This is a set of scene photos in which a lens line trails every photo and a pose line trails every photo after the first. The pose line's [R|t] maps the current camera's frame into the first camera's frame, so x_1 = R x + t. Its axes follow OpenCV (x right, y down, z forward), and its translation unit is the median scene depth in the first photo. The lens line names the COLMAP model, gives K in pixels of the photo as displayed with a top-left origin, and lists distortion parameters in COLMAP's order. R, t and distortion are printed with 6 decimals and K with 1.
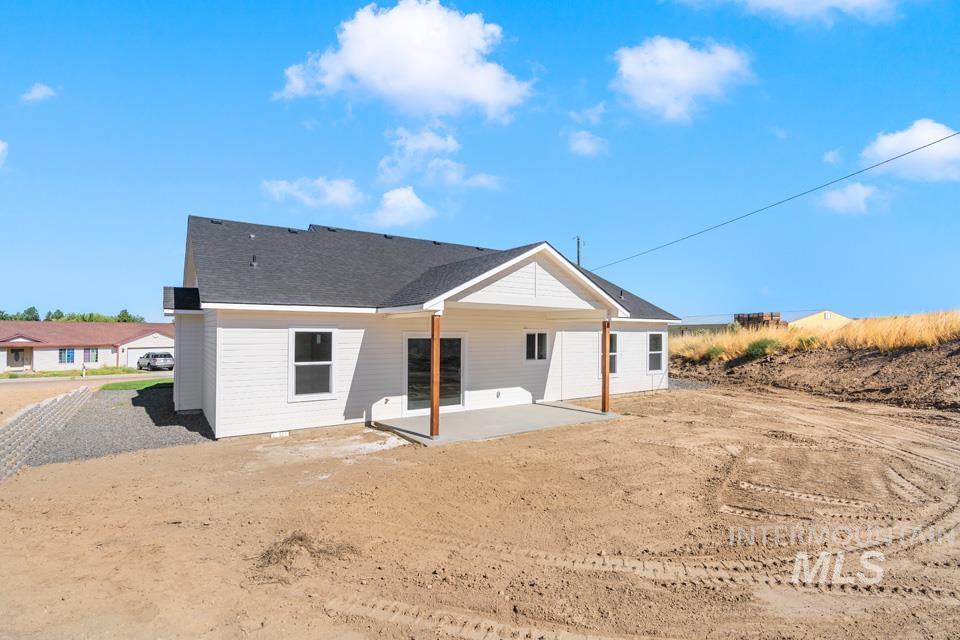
lens RADIAL K [[447.6, 0, 479.0], [0, 447.6, 330.7], [0, 0, 1]] dist [0.000385, 0.000080]
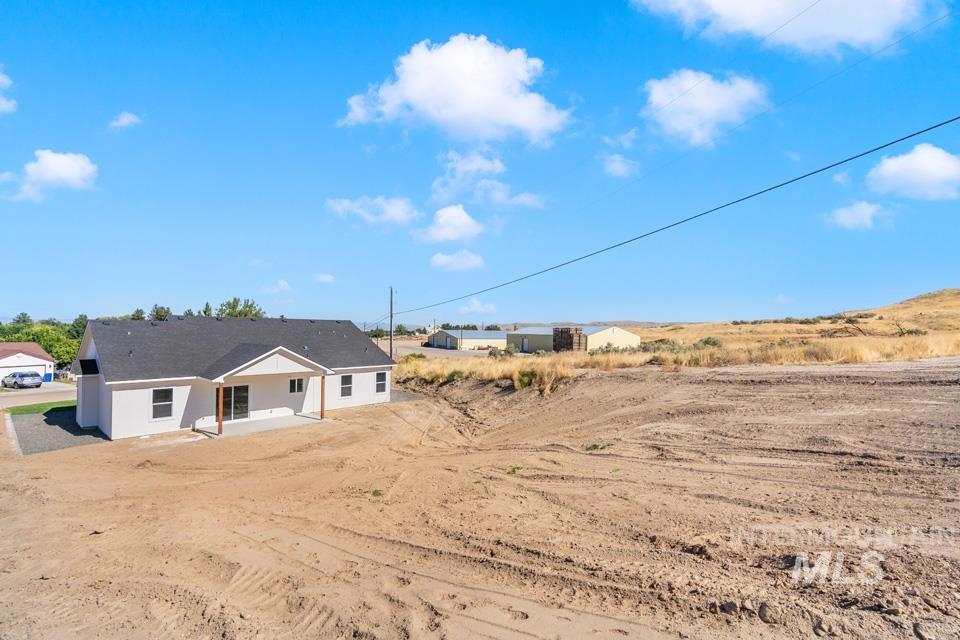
lens RADIAL K [[436.3, 0, 480.6], [0, 436.3, 328.6], [0, 0, 1]] dist [0.000407, 0.000454]
pose [[0.974270, 0.005493, 0.225315, 0.553126], [-0.006451, 0.999973, 0.003516, -0.259989], [-0.225290, -0.004879, 0.974280, -1.191711]]
